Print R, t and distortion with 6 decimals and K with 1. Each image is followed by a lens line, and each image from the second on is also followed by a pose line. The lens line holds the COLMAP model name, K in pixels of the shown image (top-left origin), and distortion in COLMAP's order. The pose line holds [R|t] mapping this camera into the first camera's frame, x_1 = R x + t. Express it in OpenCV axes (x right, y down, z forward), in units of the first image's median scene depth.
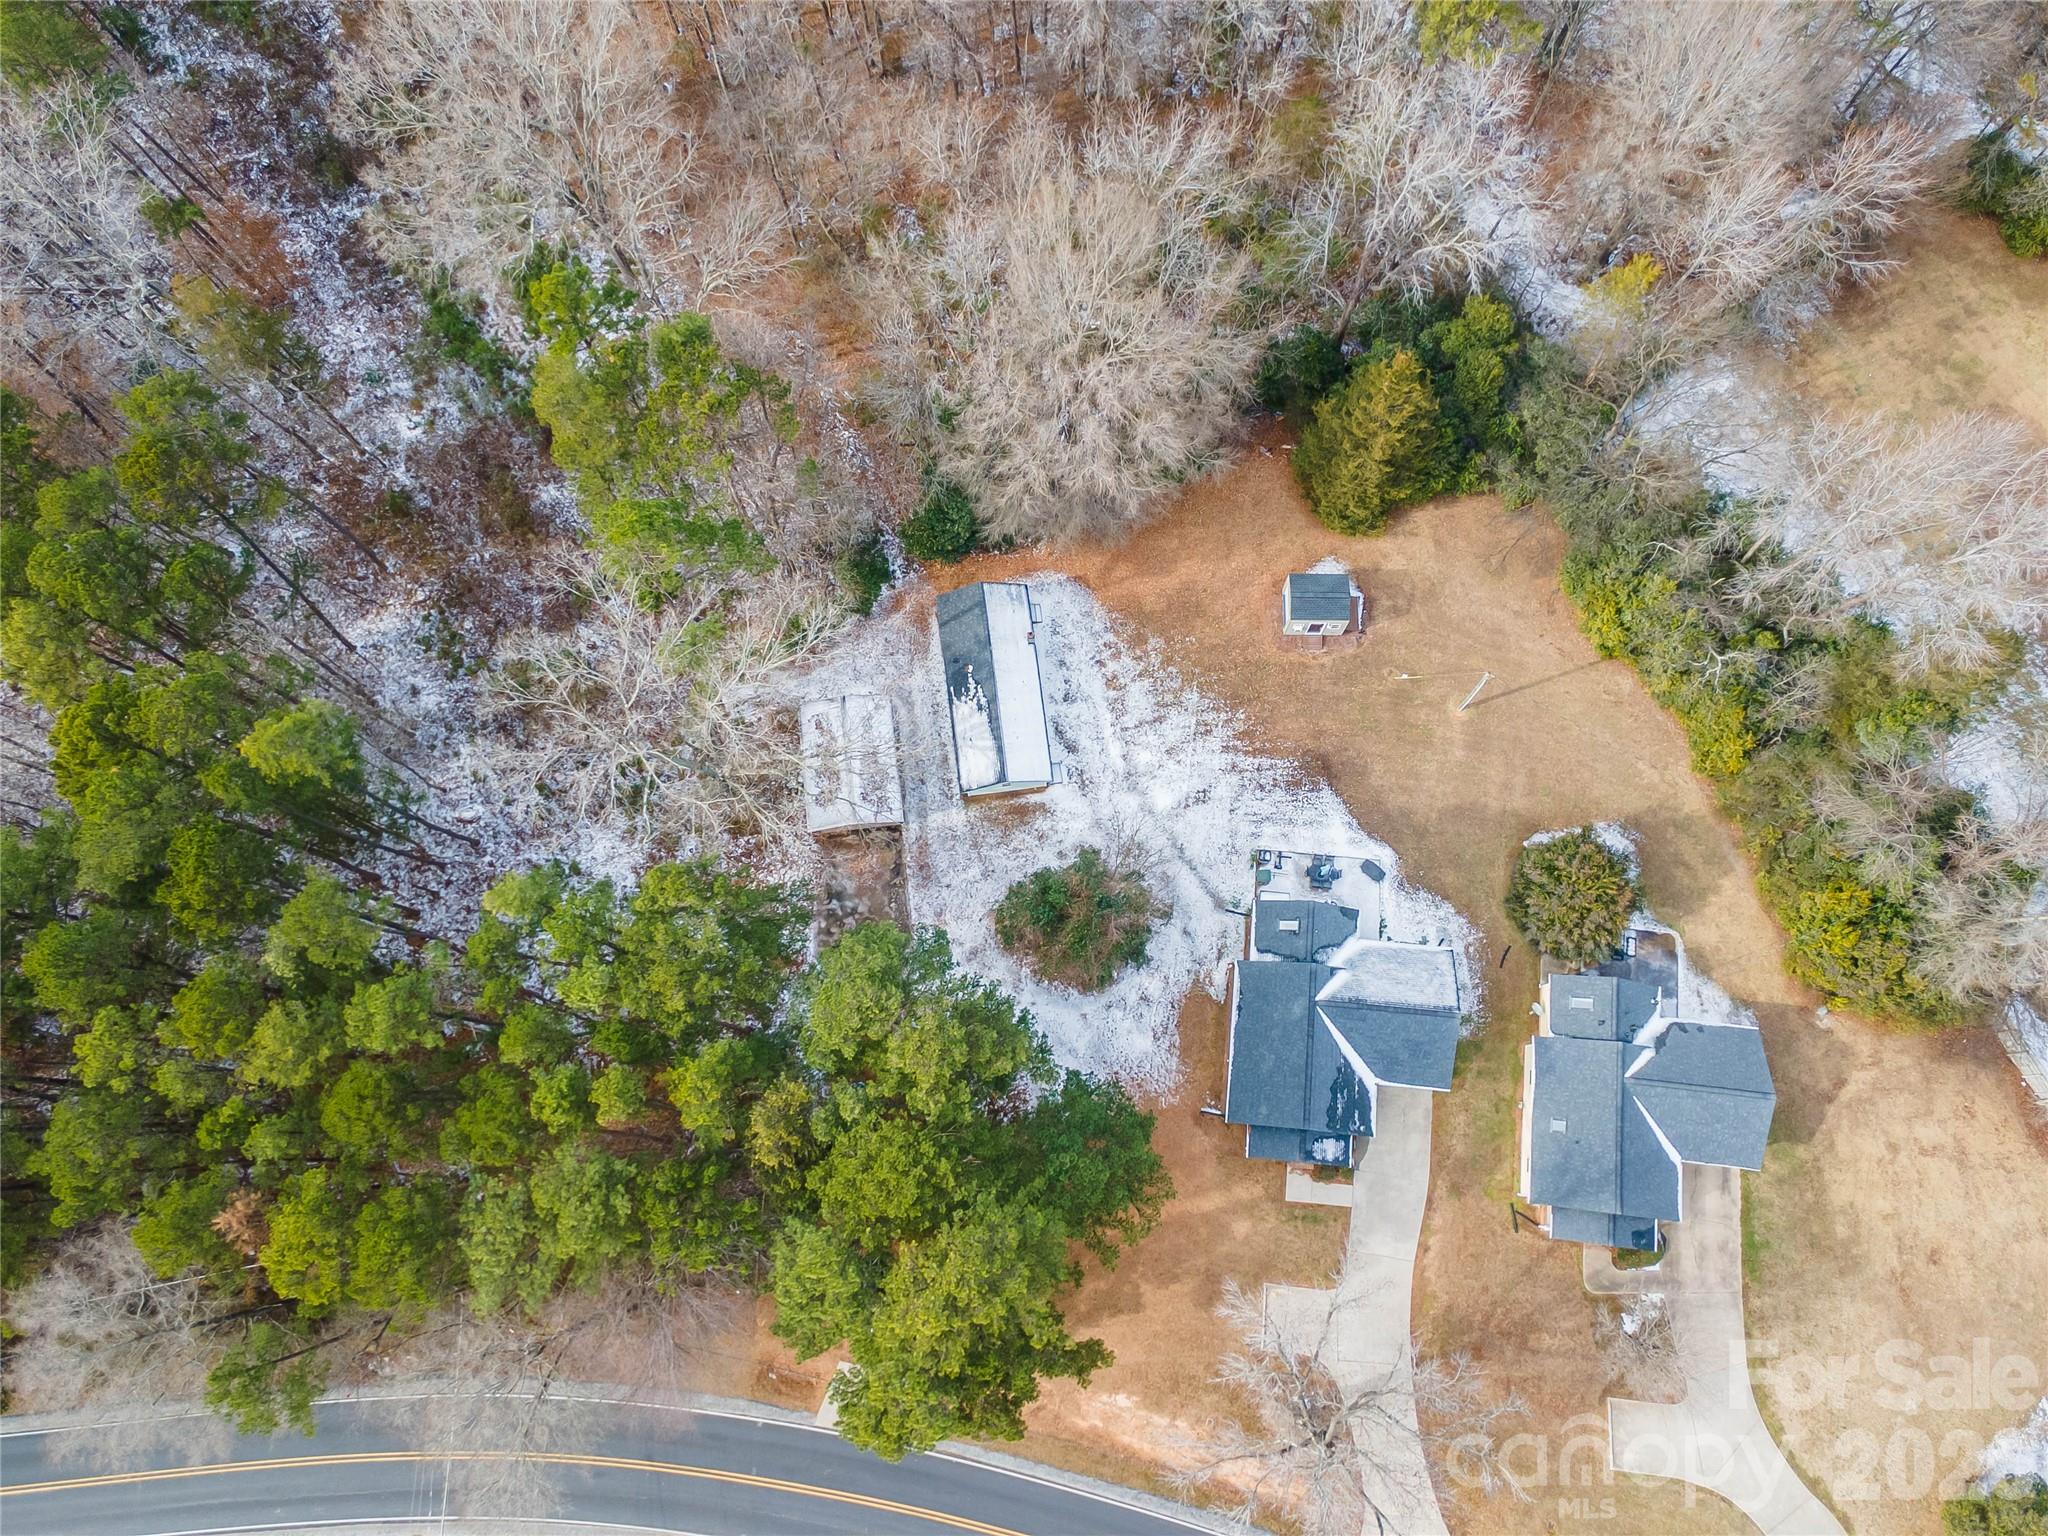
lens RADIAL K [[1454.2, 0, 1024.0], [0, 1454.2, 768.0], [0, 0, 1]] dist [-0.003888, 0.041915]
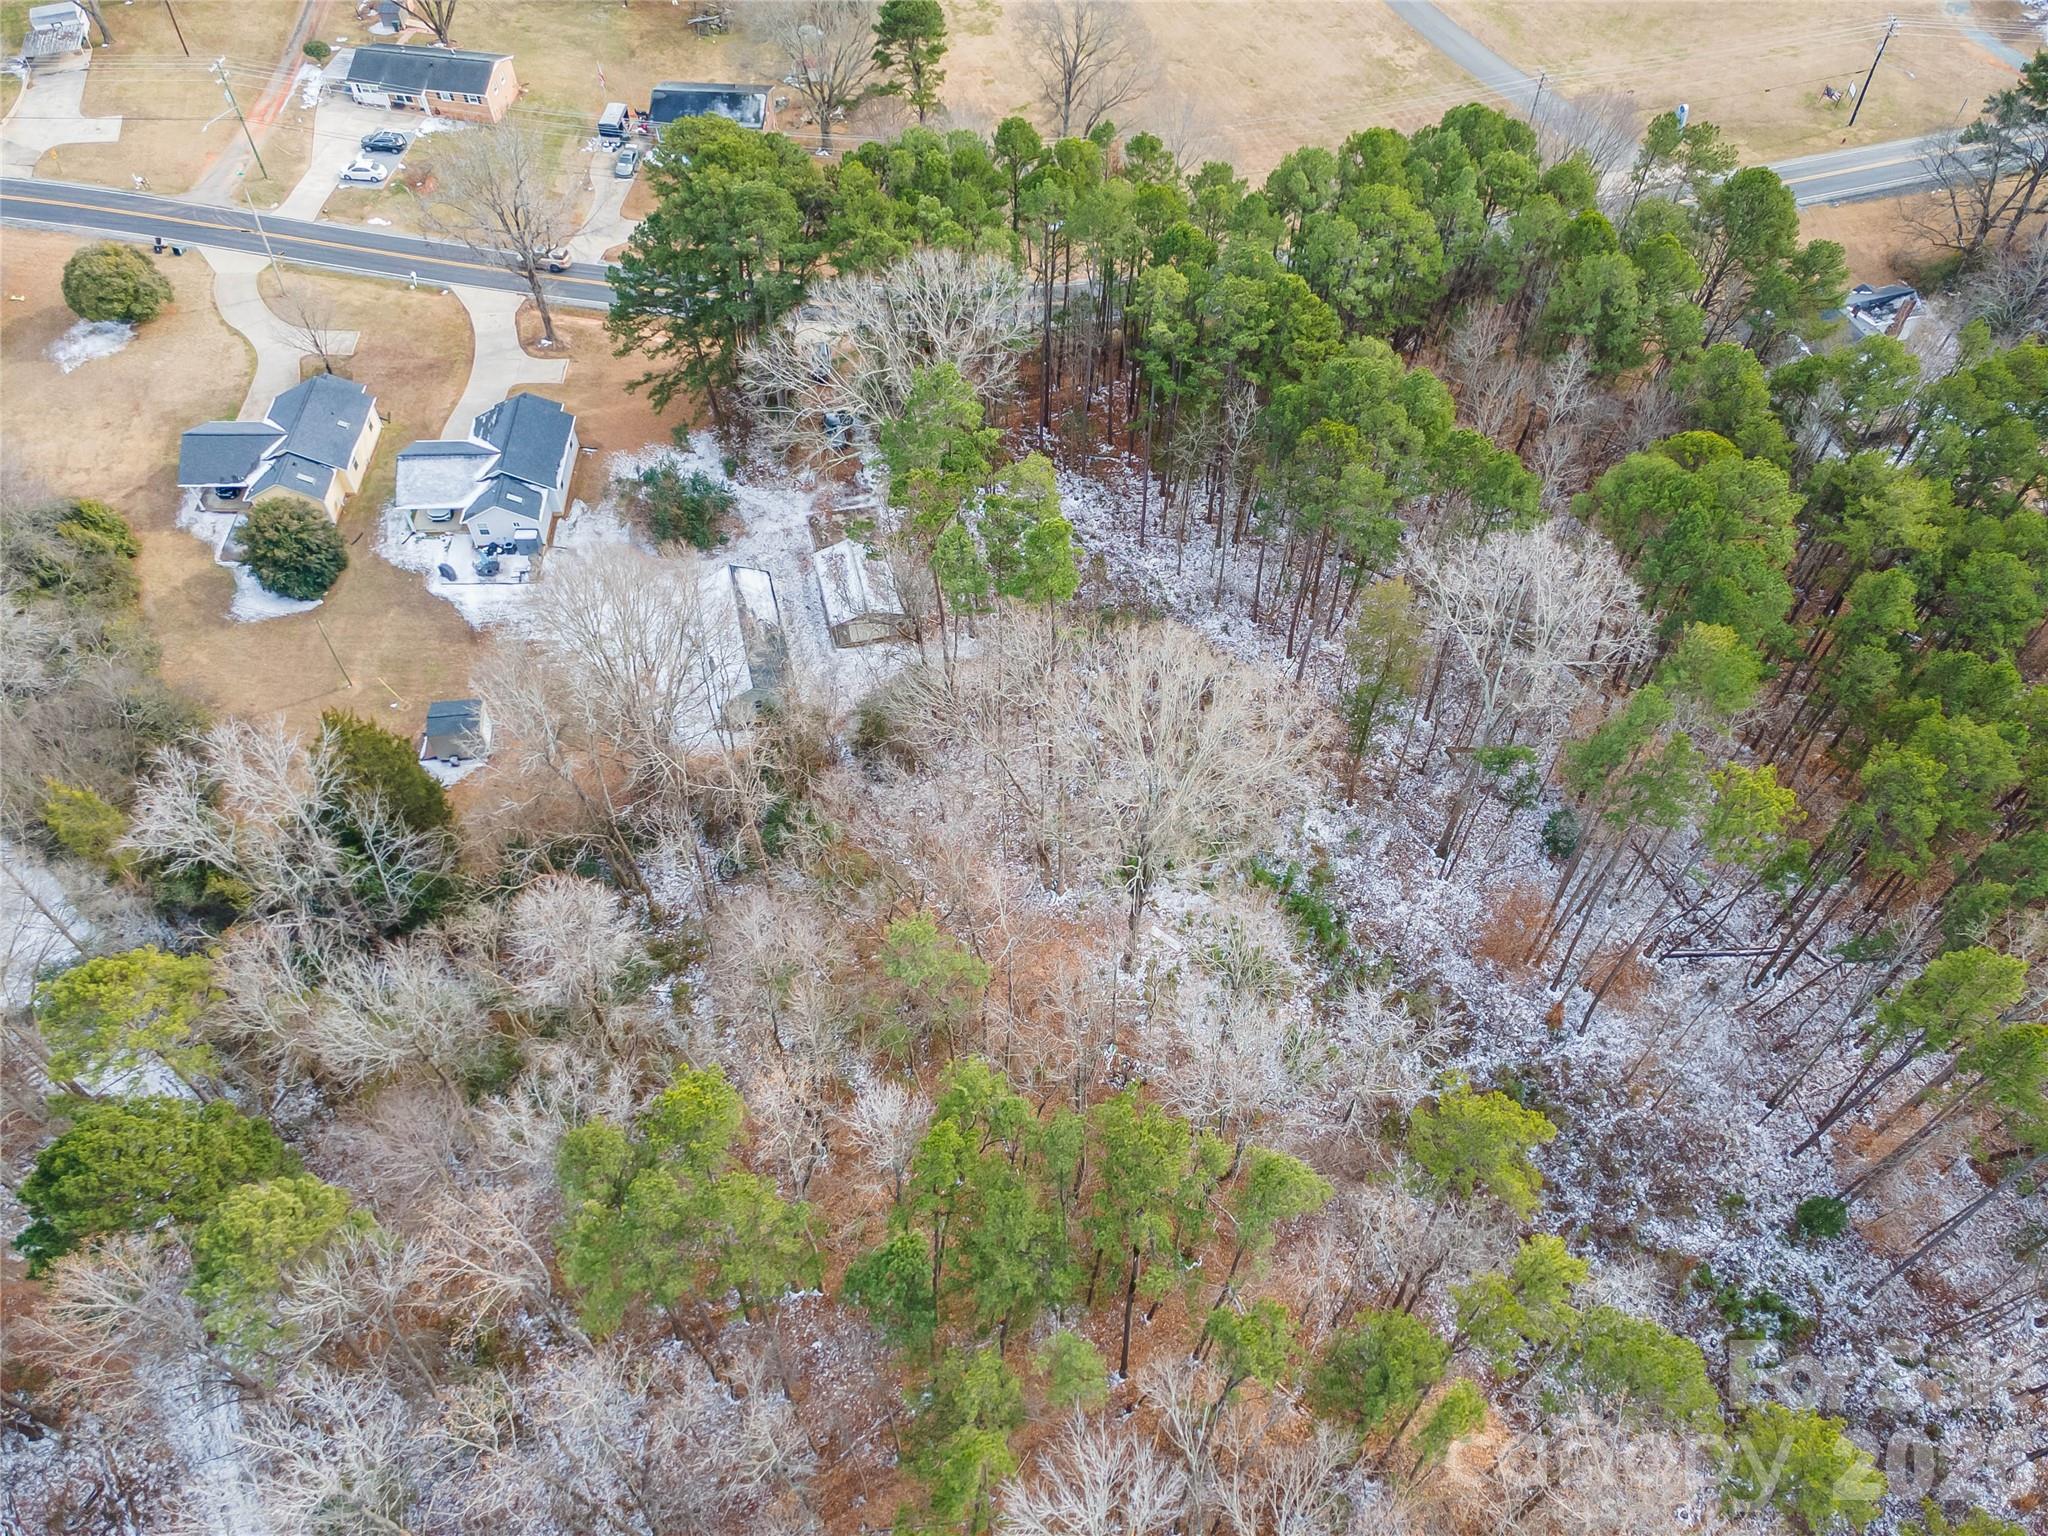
lens RADIAL K [[1454.2, 0, 1024.0], [0, 1454.2, 768.0], [0, 0, 1]] dist [-0.003888, 0.041915]
pose [[-0.990217, 0.103623, -0.093452, -0.128583], [-0.138074, -0.630873, 0.763501, -1.093532], [0.020160, 0.768935, 0.639009, 0.314519]]
